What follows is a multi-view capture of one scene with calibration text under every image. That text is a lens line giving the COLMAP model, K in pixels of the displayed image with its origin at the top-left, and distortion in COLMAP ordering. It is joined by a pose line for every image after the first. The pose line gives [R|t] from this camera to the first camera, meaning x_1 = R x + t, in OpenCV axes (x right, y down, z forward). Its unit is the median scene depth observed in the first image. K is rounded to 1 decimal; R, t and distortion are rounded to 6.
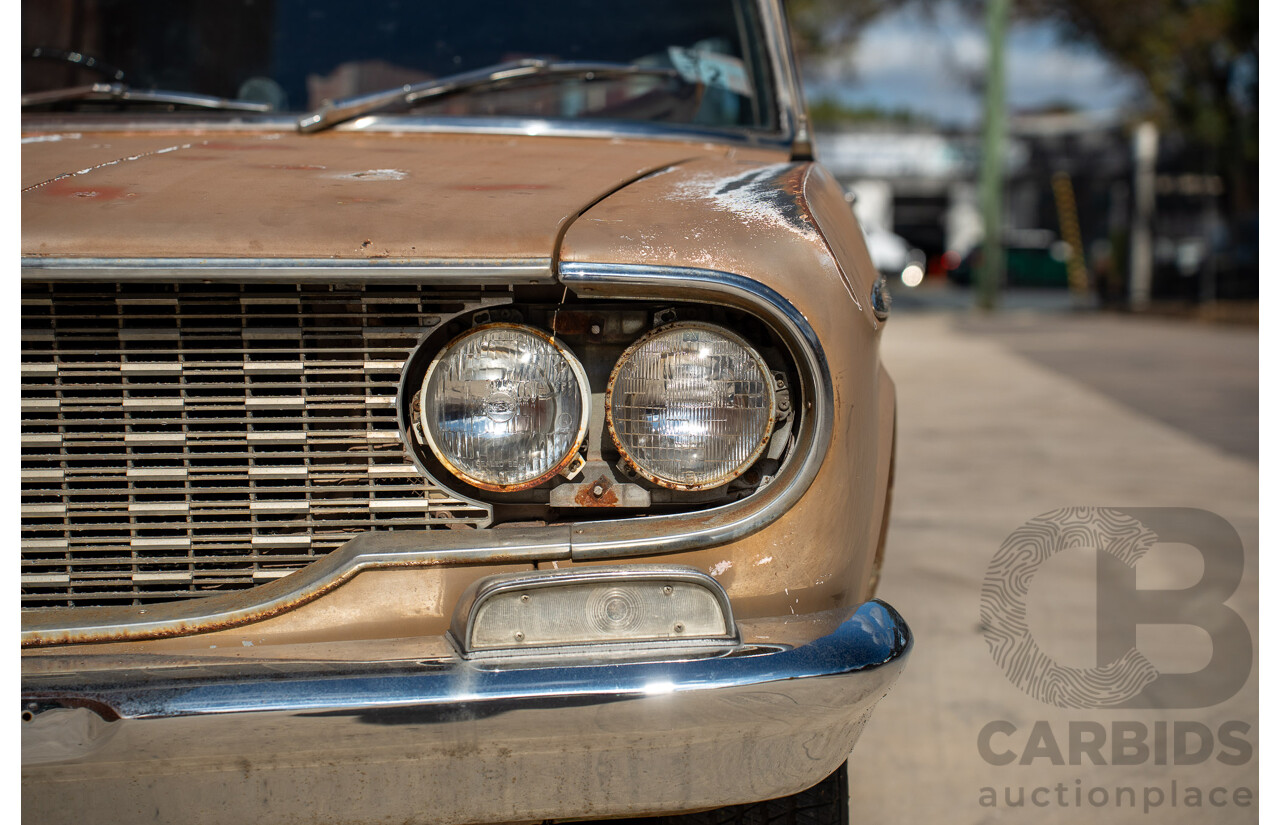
lens RADIAL K [[2498.3, 0, 640.0], [0, 2498.3, 412.5], [0, 0, 1]] dist [0.561720, 0.186695]
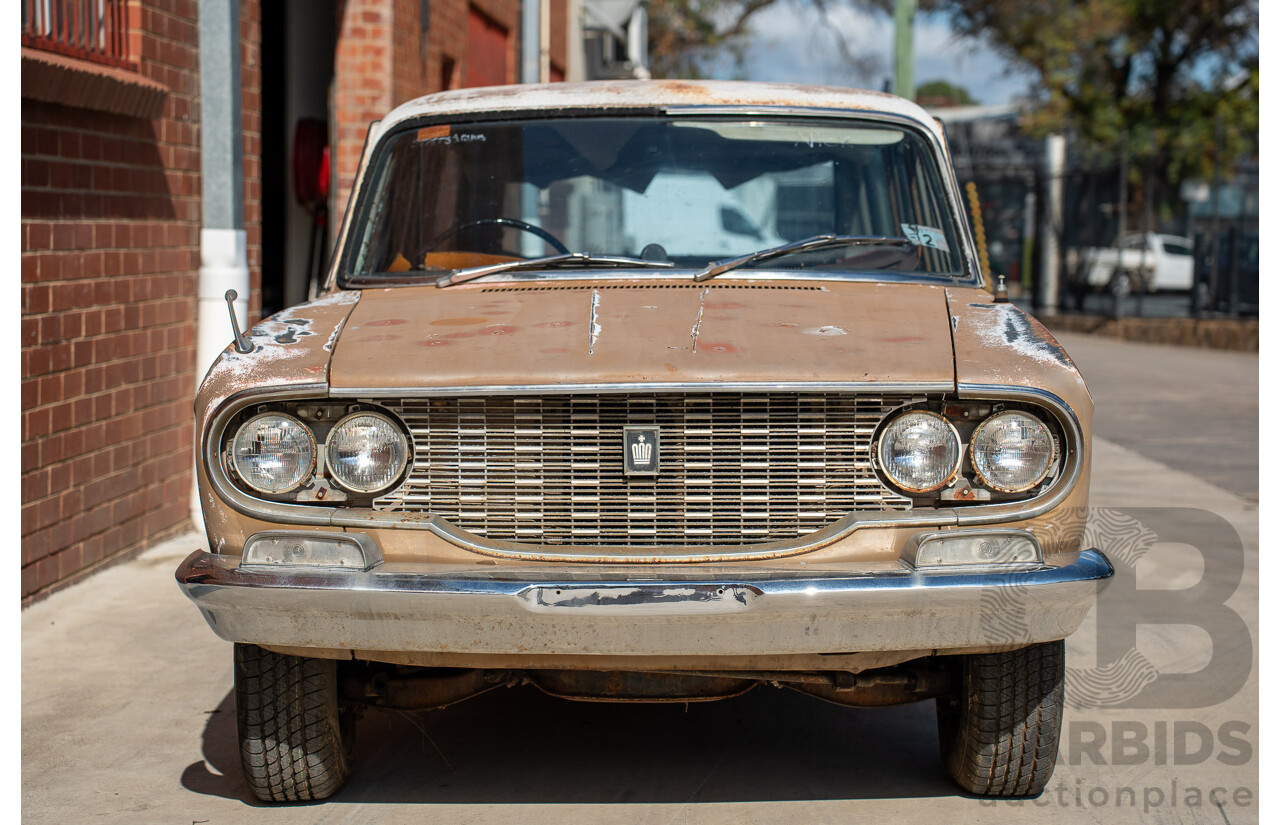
lens RADIAL K [[2783.5, 0, 640.0], [0, 2783.5, 412.5], [0, 0, 1]] dist [0.507670, 0.137935]
pose [[0.998277, 0.005147, 0.058445, -0.418104], [-0.005086, 0.999986, -0.001186, -0.030004], [-0.058450, 0.000887, 0.998290, -1.280017]]
